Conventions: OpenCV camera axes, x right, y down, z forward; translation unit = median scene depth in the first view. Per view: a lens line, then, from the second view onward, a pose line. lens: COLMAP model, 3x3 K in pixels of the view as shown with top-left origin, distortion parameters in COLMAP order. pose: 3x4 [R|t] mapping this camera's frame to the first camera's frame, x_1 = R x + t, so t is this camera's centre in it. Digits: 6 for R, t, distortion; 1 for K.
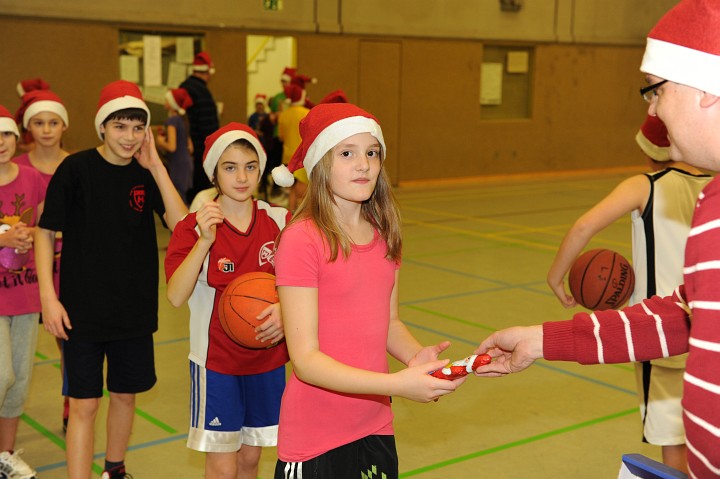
lens RADIAL K [[1060.6, 0, 363.1], [0, 1060.6, 249.1], [0, 0, 1]] dist [0.121981, 0.000000]
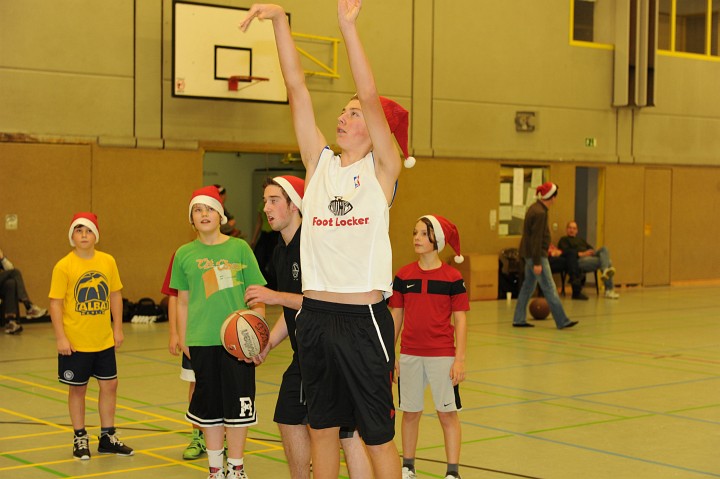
lens RADIAL K [[1356.8, 0, 355.1], [0, 1356.8, 241.5], [0, 0, 1]] dist [0.096936, 0.000000]
pose [[0.999488, -0.013562, 0.028968, -0.430778], [0.017349, 0.990725, -0.134768, 0.110145], [-0.026871, 0.135202, 0.990454, -0.626636]]
